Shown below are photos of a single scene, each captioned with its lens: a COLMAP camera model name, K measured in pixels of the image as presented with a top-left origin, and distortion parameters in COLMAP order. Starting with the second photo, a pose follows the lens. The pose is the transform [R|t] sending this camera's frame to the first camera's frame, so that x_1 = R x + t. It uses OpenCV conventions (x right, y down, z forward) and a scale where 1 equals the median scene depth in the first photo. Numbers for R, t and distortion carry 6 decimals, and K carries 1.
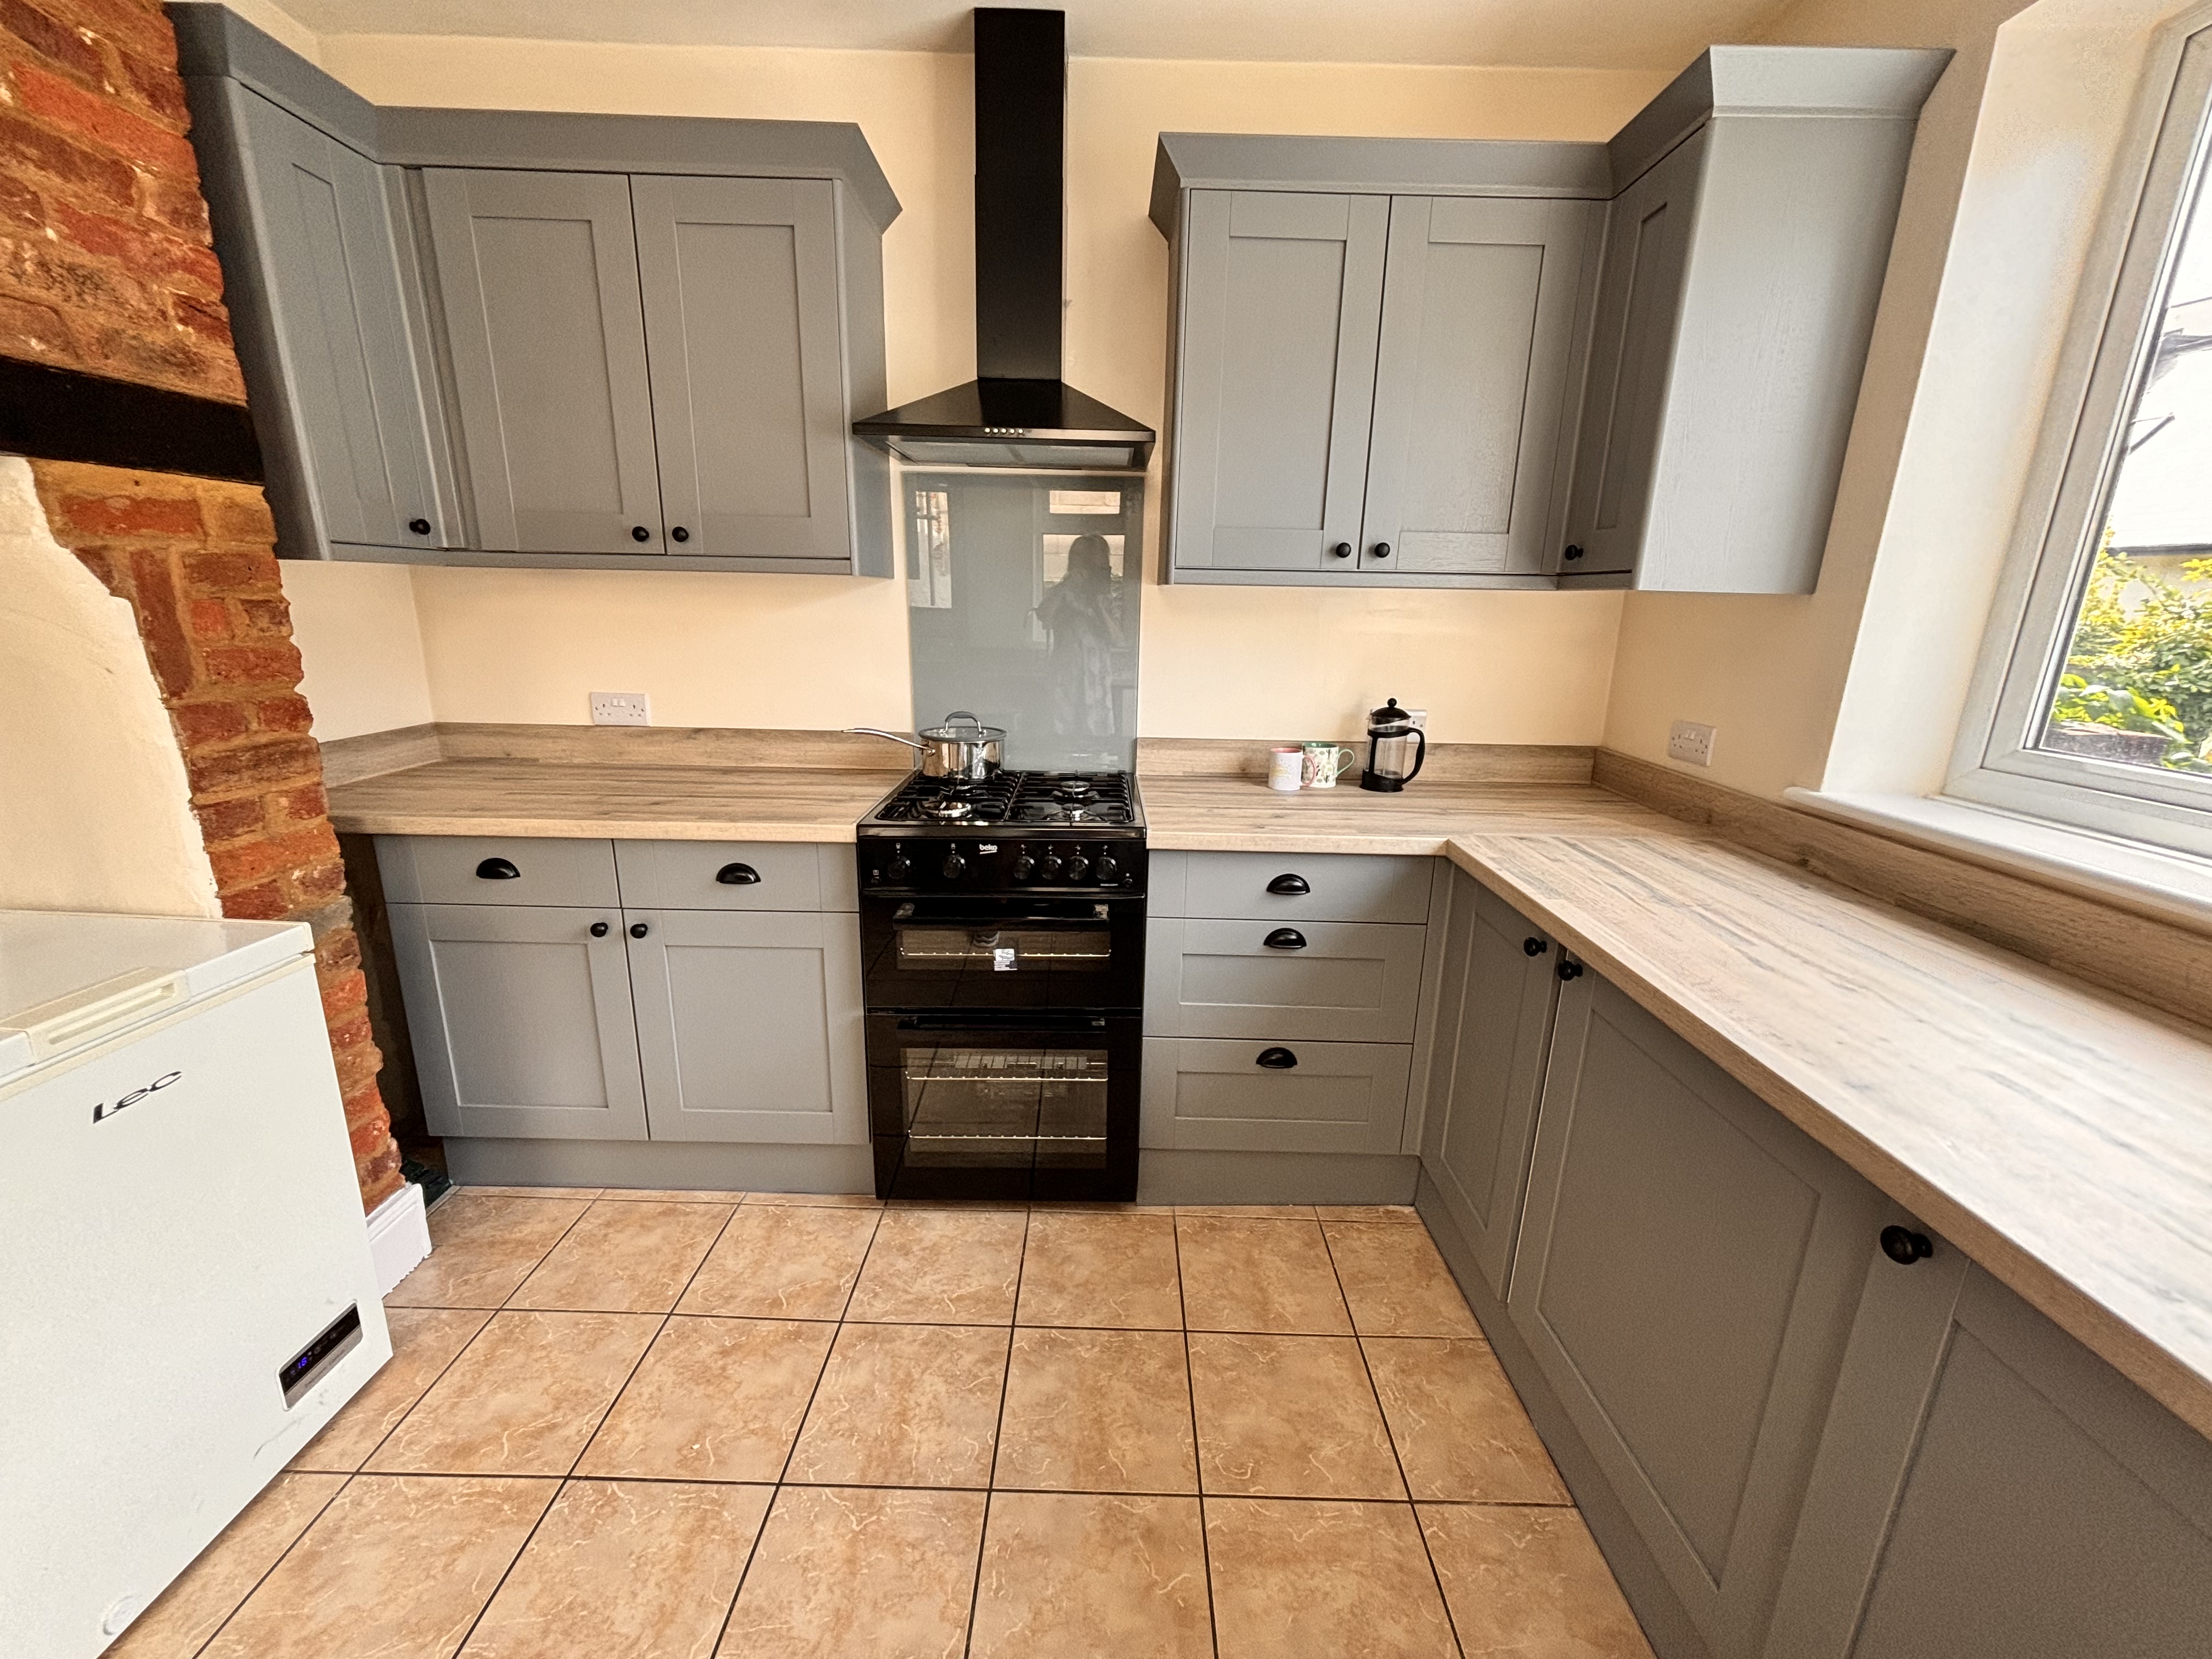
lens RADIAL K [[887.2, 0, 1111.5], [0, 887.2, 836.7], [0, 0, 1]] dist [0.000277, -0.000807]
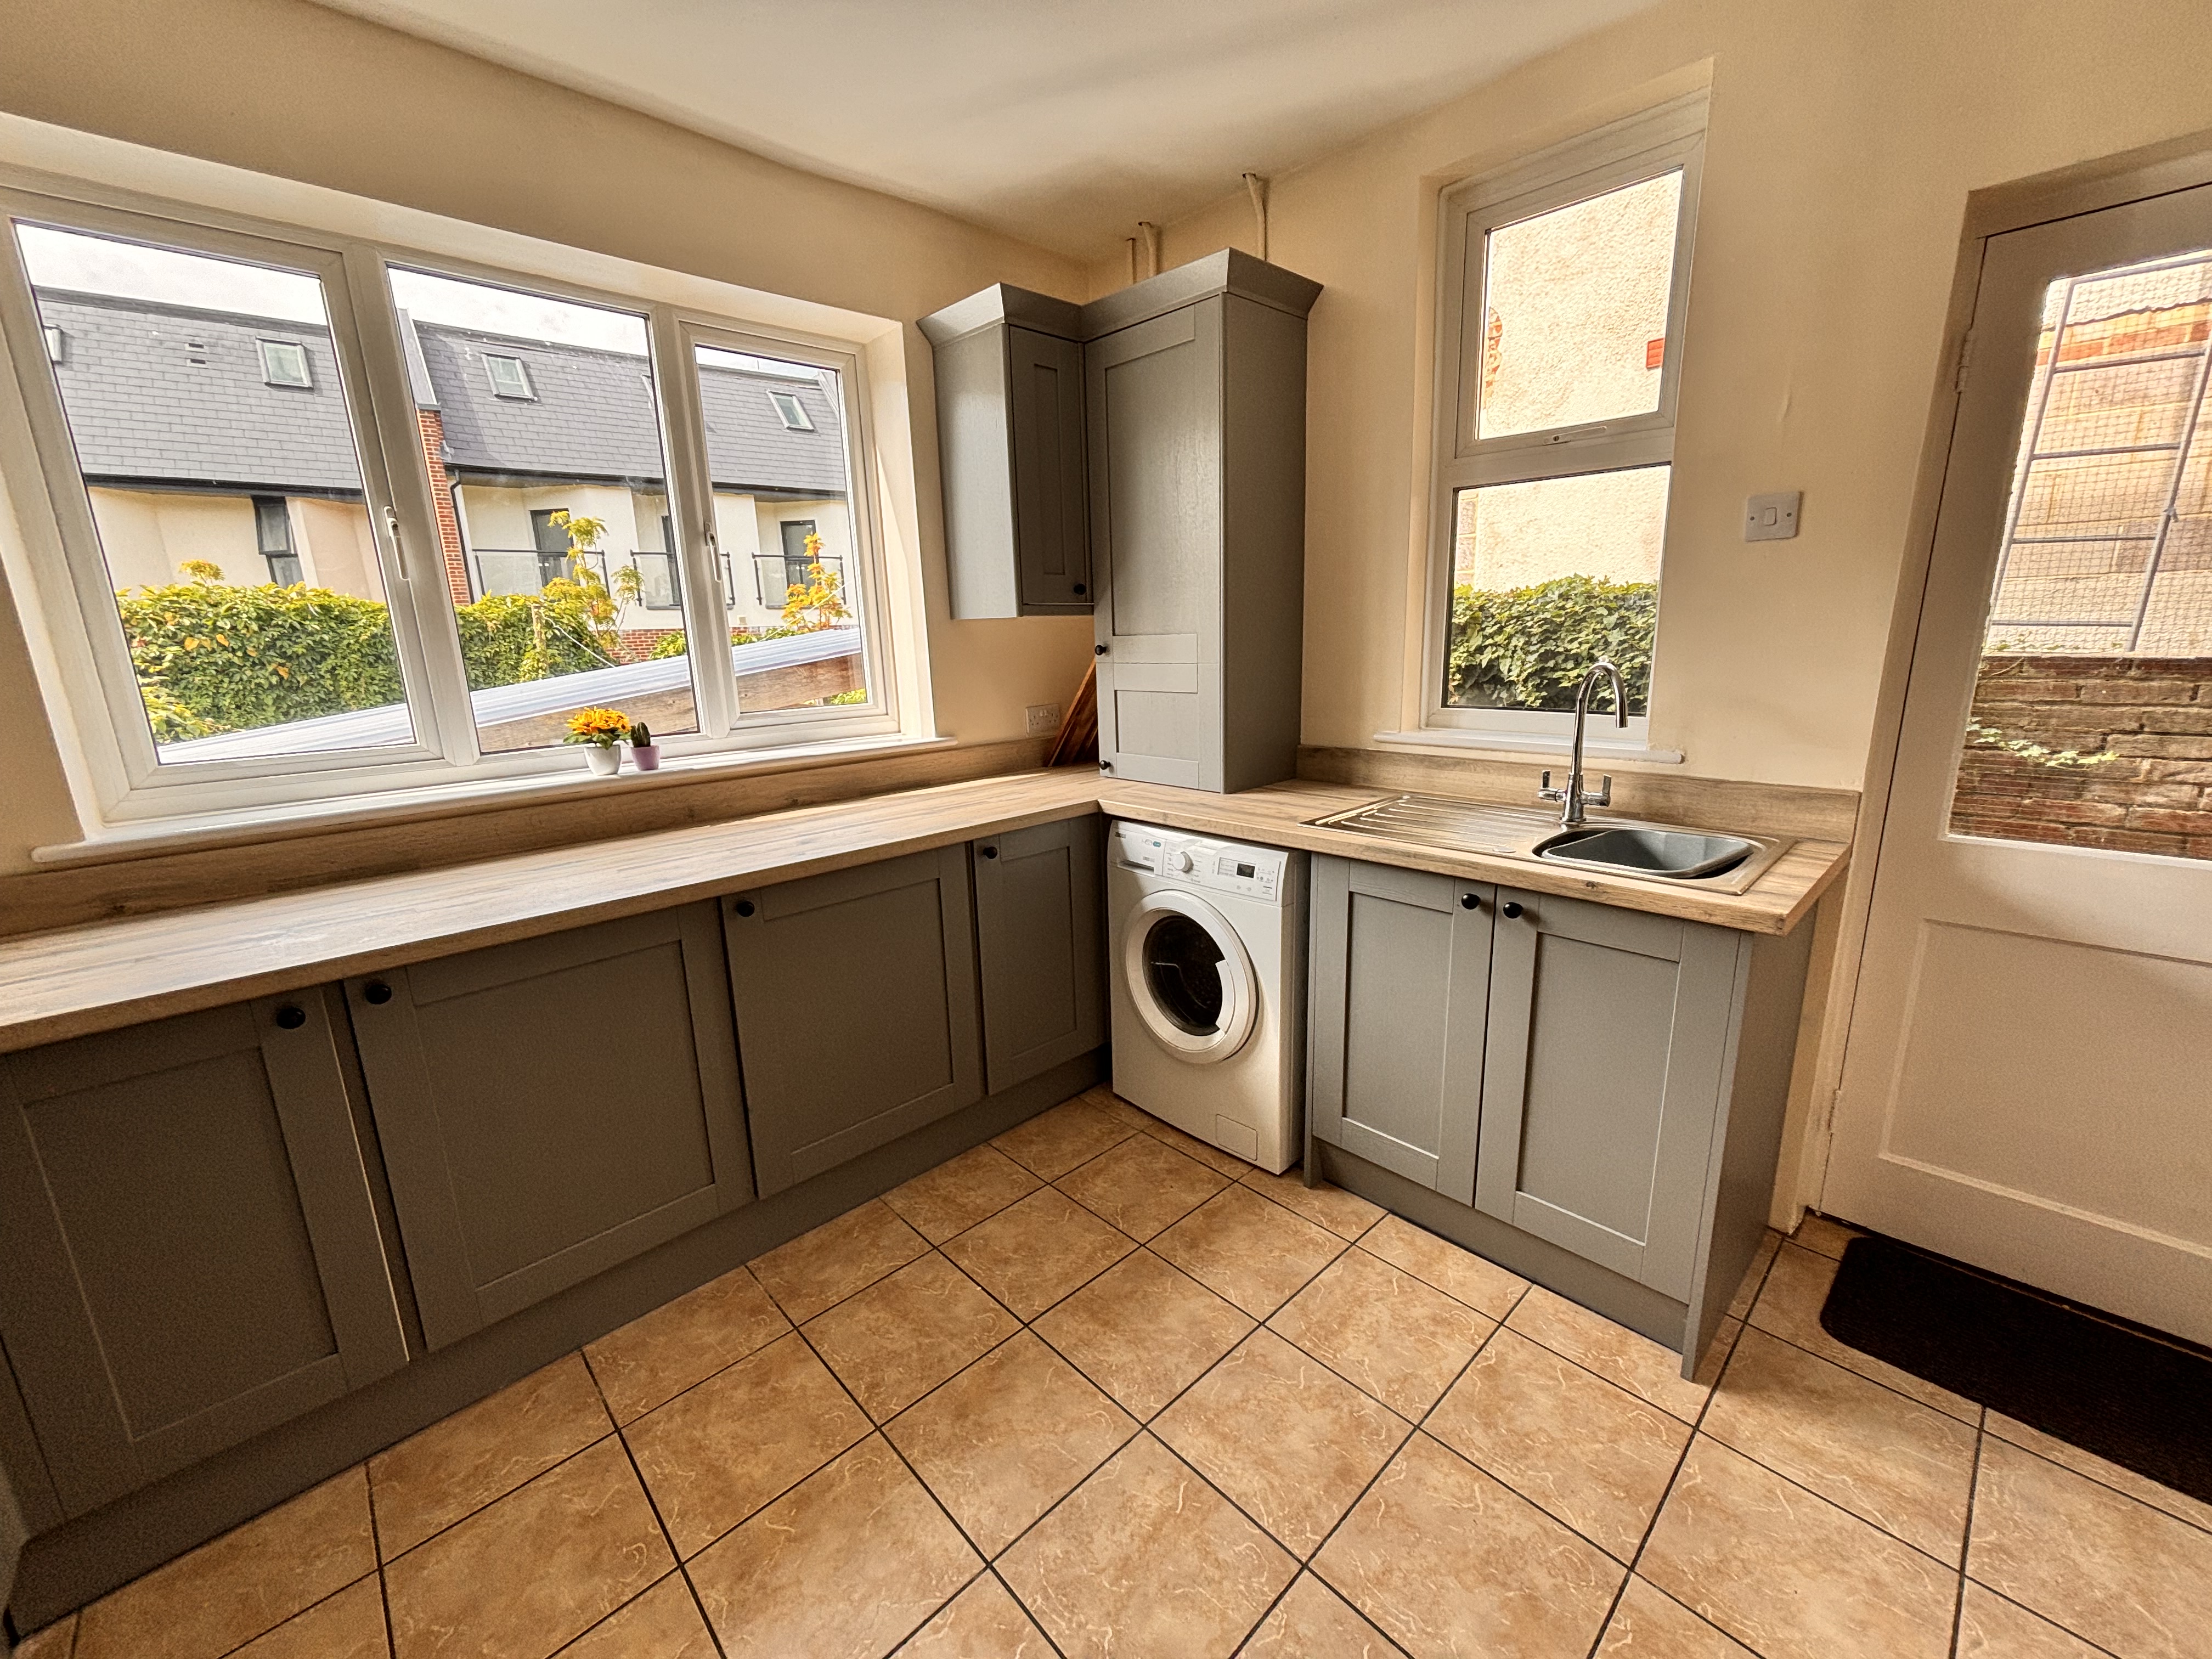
lens RADIAL K [[887.2, 0, 1111.5], [0, 887.2, 836.7], [0, 0, 1]] dist [0.000277, -0.000807]
pose [[-0.692170, -0.165921, 0.702404, -0.572627], [0.195577, 0.893683, 0.403832, -0.195269], [-0.694731, 0.416894, -0.586130, 0.677608]]
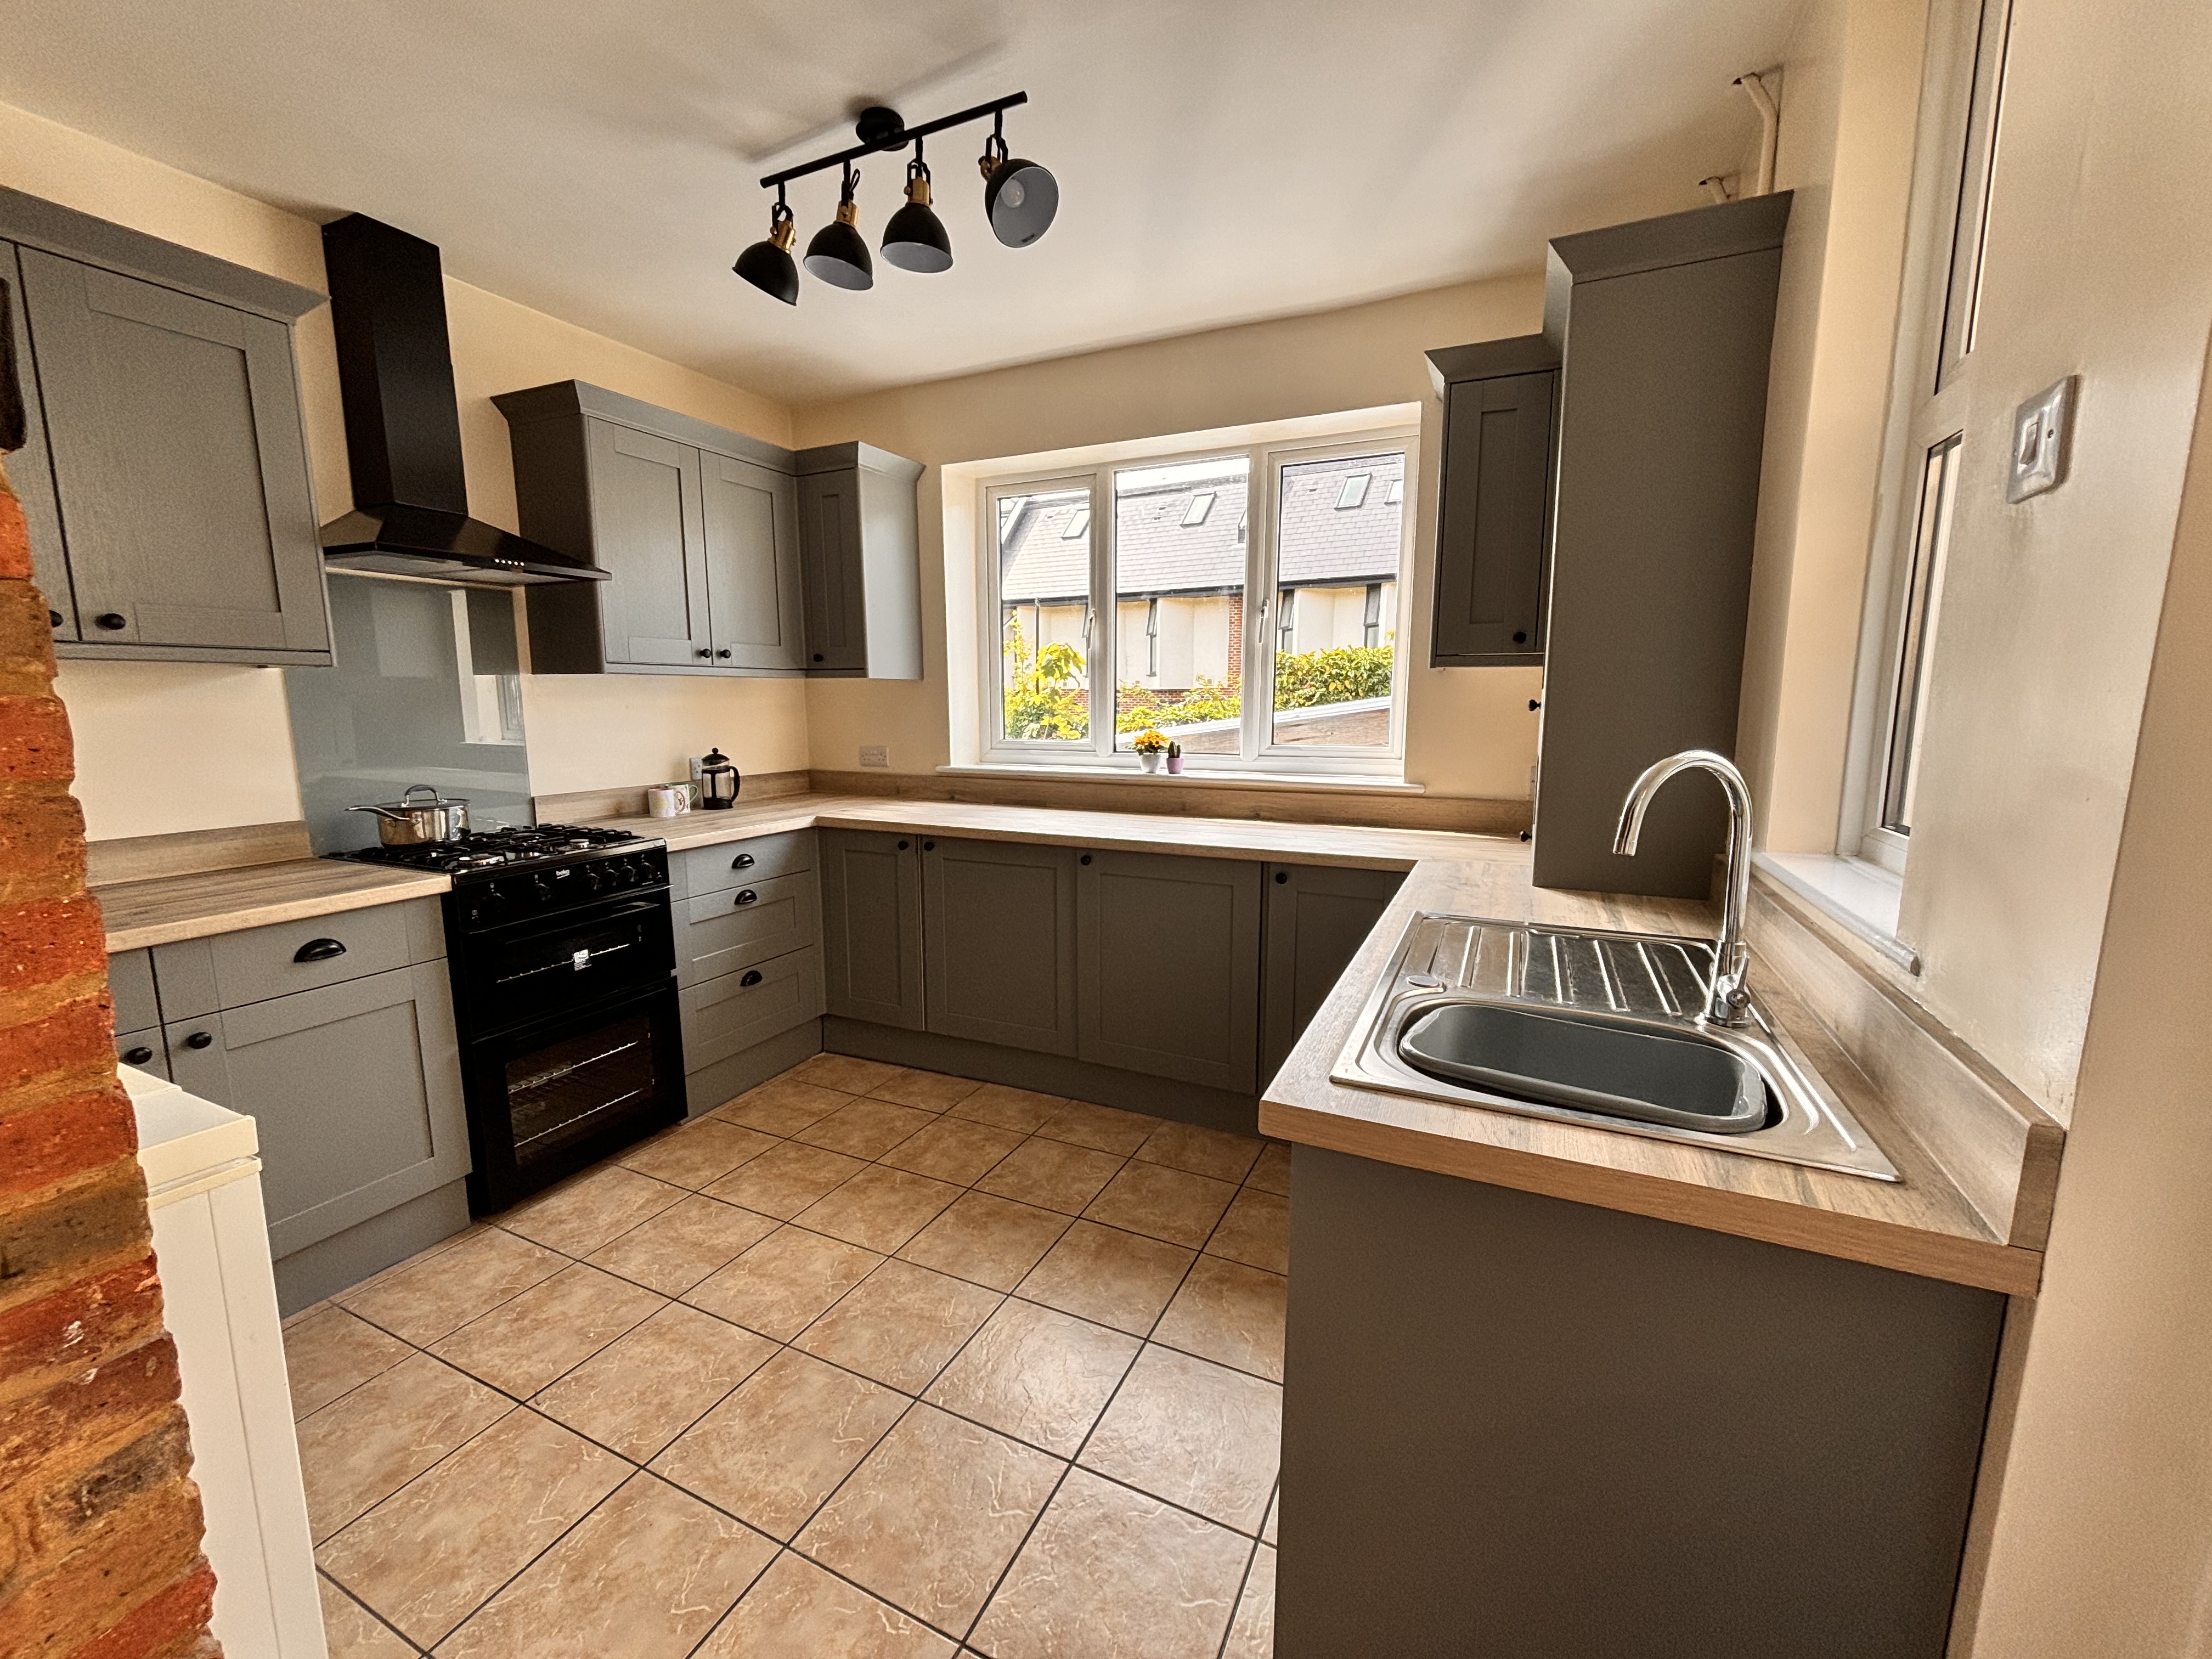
lens RADIAL K [[887.2, 0, 1111.5], [0, 887.2, 836.7], [0, 0, 1]] dist [0.000277, -0.000807]
pose [[0.422502, -0.161396, 0.891877, -0.911366], [0.238885, 0.969054, 0.062197, 0.069158], [-0.874315, 0.186777, 0.447982, -0.285080]]
